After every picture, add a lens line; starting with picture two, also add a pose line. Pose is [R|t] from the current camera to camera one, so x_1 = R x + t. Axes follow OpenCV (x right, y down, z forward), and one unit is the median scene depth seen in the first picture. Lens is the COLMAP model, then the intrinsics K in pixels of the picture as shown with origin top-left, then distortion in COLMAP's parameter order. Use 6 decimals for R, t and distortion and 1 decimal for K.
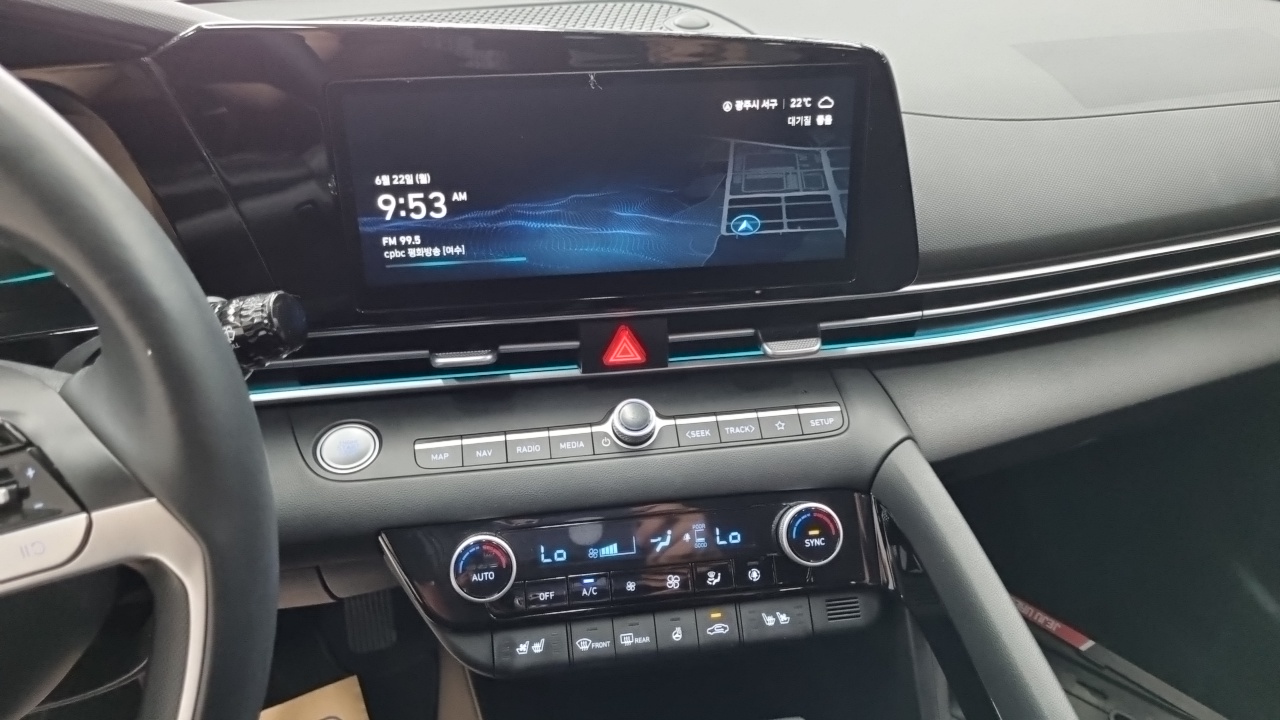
lens RADIAL K [[974.0, 0, 645.6], [0, 974.0, 350.8], [0, 0, 1]] dist [0.029258, -0.017599]
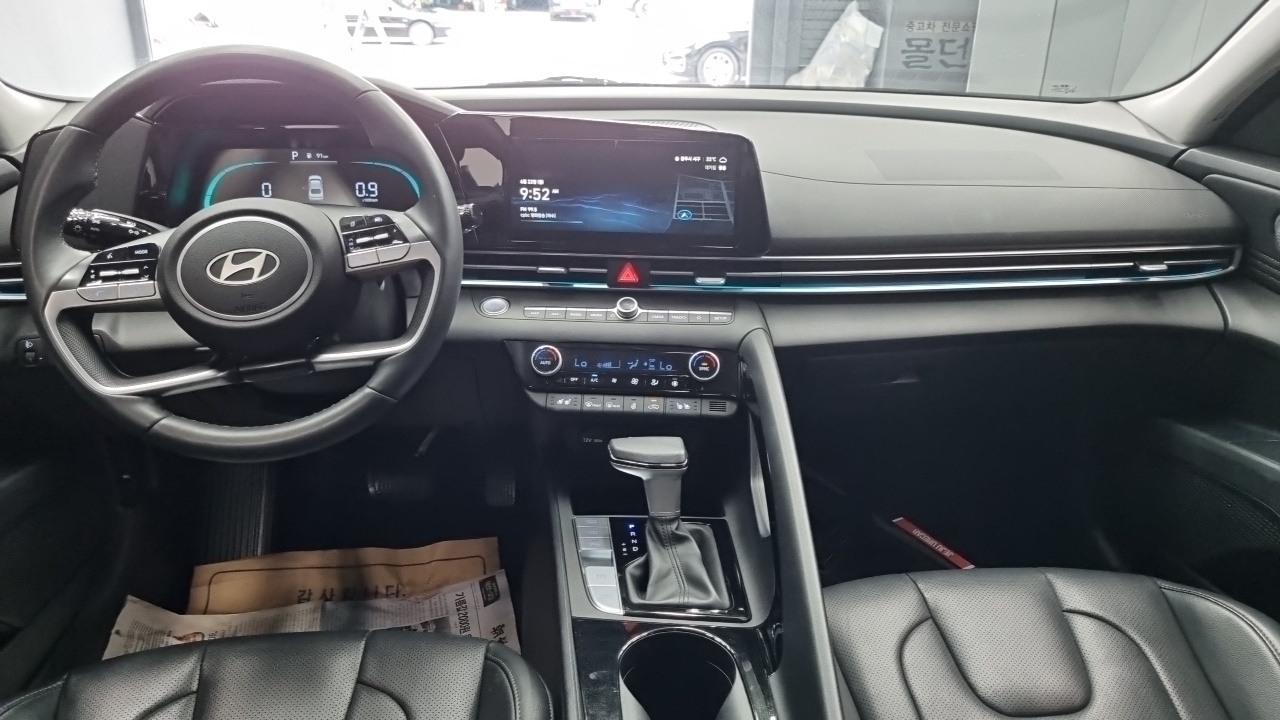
lens RADIAL K [[974.0, 0, 646.8], [0, 974.0, 368.4], [0, 0, 1]] dist [0.029258, -0.017599]
pose [[0.977929, 0.088989, -0.189039, 0.439978], [-0.113222, 0.986111, -0.121512, 0.455680], [0.175600, 0.140233, 0.974422, -1.013528]]
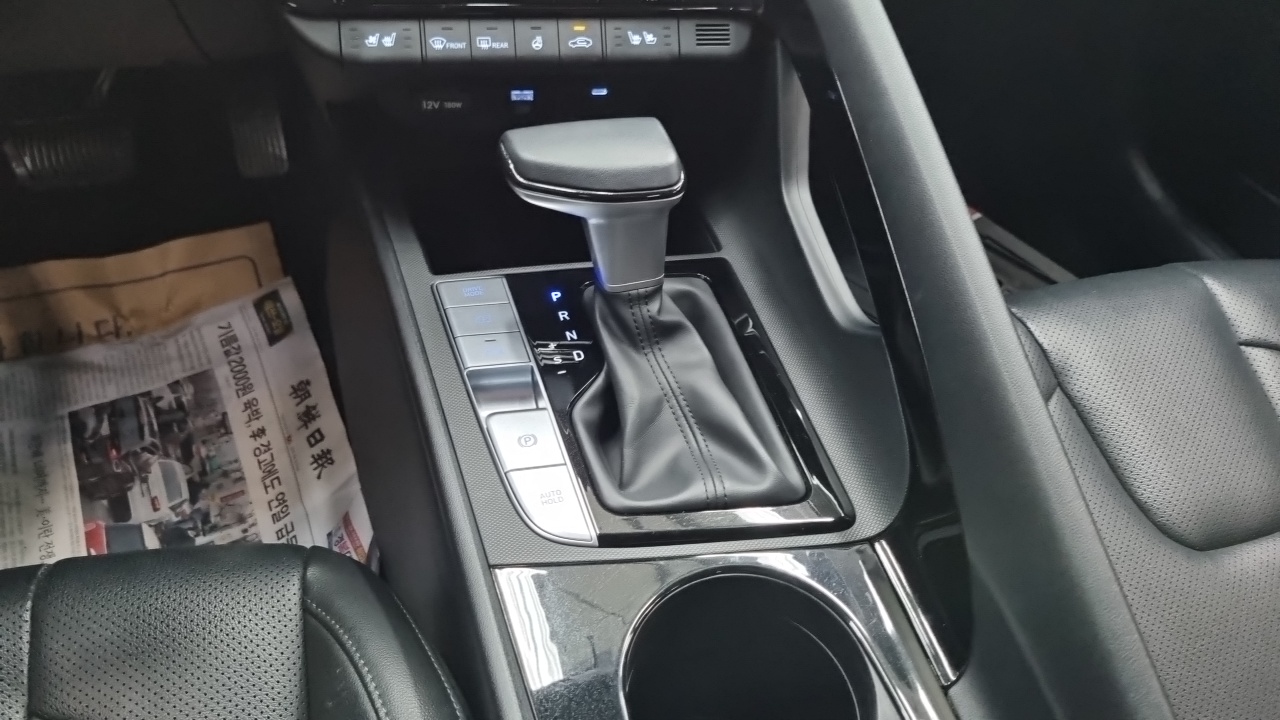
lens RADIAL K [[974.0, 0, 635.5], [0, 974.0, 348.5], [0, 0, 1]] dist [0.029258, -0.017599]
pose [[0.997341, 0.050971, 0.052089, 0.093049], [-0.064223, 0.952536, 0.297575, 0.281979], [-0.034449, -0.300129, 0.953276, -0.008202]]
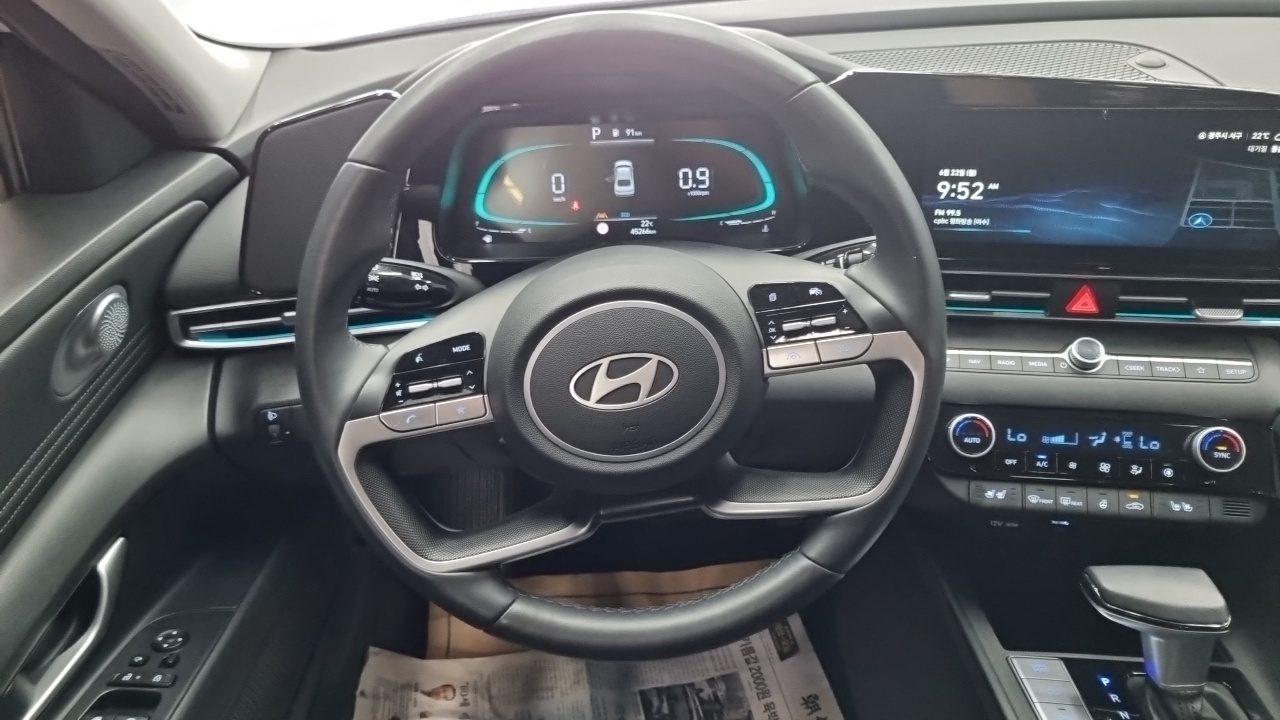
lens RADIAL K [[974.0, 0, 628.5], [0, 974.0, 354.2], [0, 0, 1]] dist [0.029258, -0.017599]
pose [[0.951398, 0.121232, -0.283097, -0.246085], [-0.115038, 0.992616, 0.038467, 0.097403], [0.285670, -0.004031, 0.958320, -0.560947]]
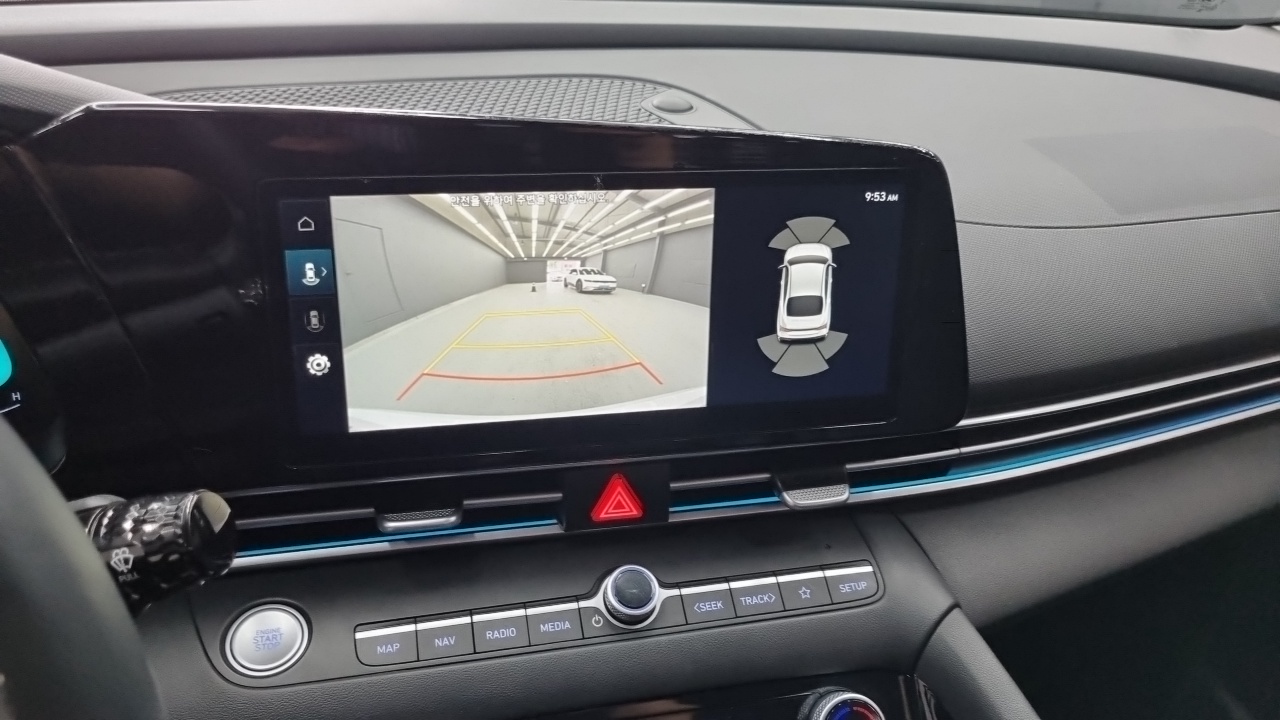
lens RADIAL K [[974.0, 0, 625.2], [0, 974.0, 343.9], [0, 0, 1]] dist [0.029258, -0.017599]
pose [[0.995389, 0.005822, 0.095747, -0.097584], [0.000097, 0.998095, -0.061699, -0.085860], [-0.095924, 0.061424, 0.993492, 0.187294]]
